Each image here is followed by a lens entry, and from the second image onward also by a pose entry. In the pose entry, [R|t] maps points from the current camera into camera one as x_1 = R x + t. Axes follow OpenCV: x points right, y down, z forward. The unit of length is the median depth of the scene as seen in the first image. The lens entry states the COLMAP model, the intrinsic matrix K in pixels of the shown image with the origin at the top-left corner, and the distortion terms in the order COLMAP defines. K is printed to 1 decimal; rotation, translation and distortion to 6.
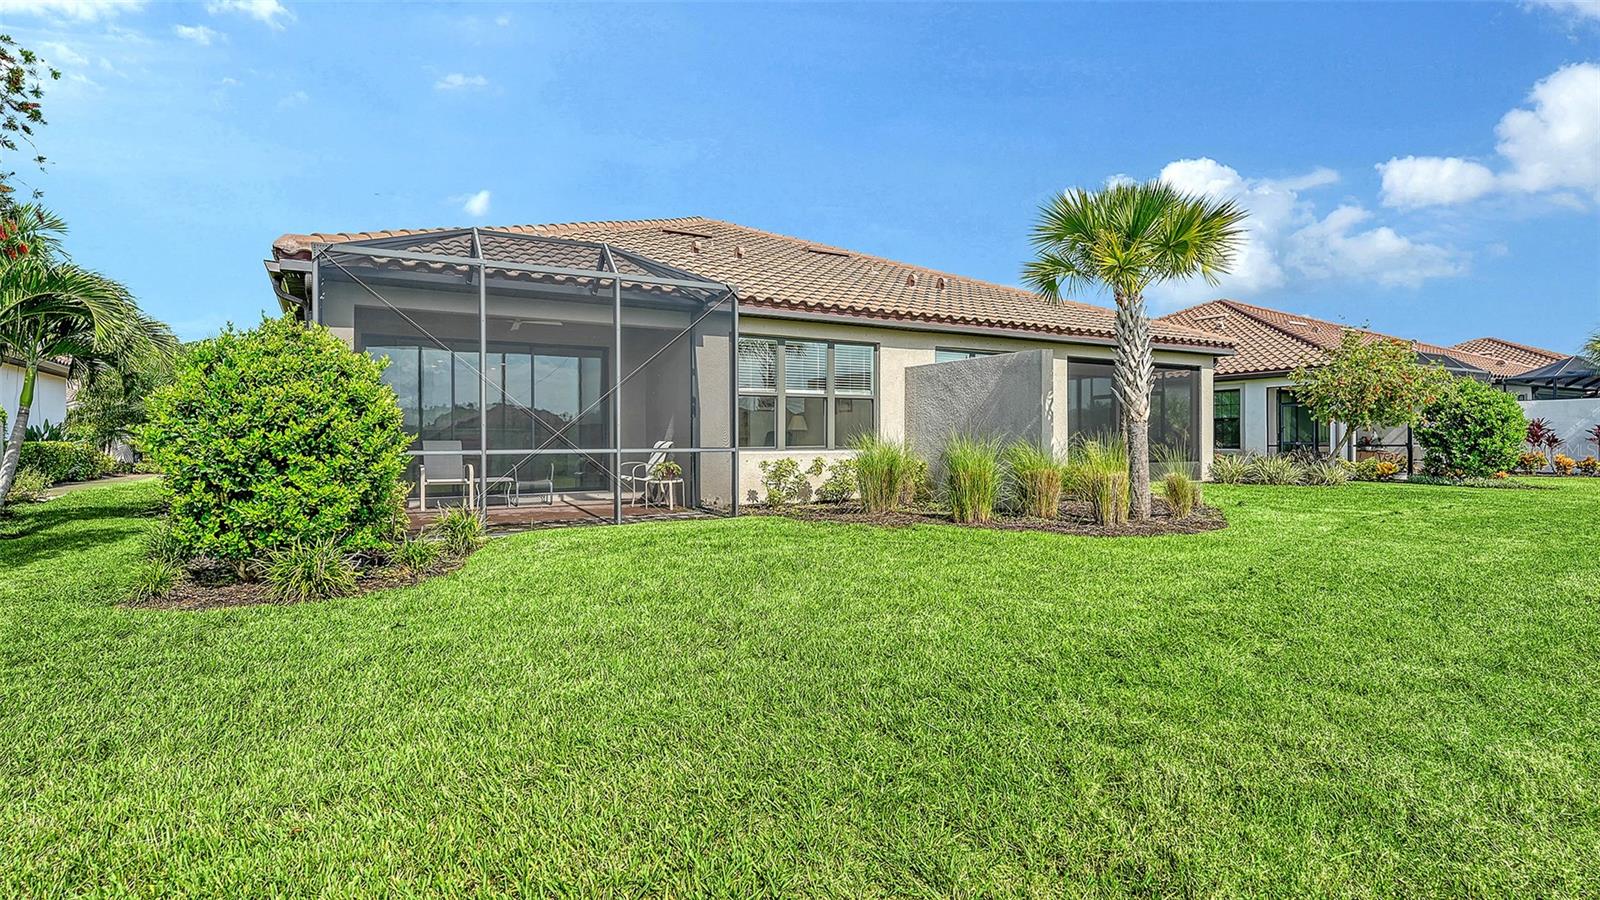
lens RADIAL K [[789.4, 0, 800.1], [0, 789.4, 451.8], [0, 0, 1]] dist [-0.000447, -0.000037]
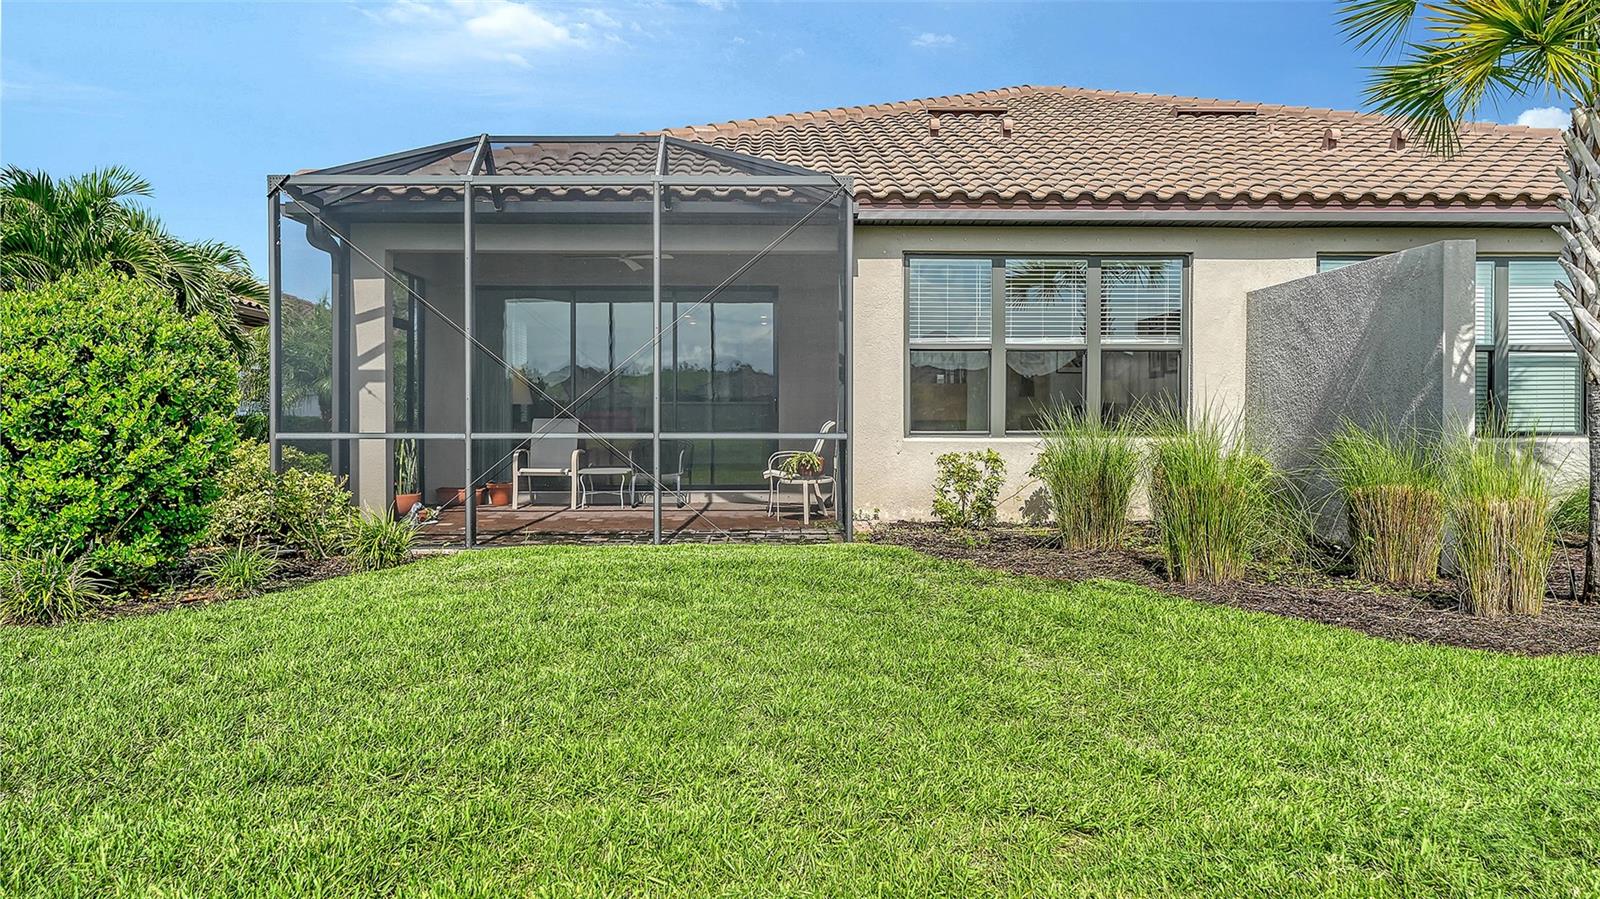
lens RADIAL K [[1079.0, 0, 799.9], [0, 1079.0, 441.9], [0, 0, 1]] dist [0.029600, 0.000663]
pose [[0.869958, 0.017444, -0.492817, 0.265834], [-0.011947, 0.999826, 0.014300, -0.008657], [0.492981, -0.006553, 0.870015, 0.189138]]
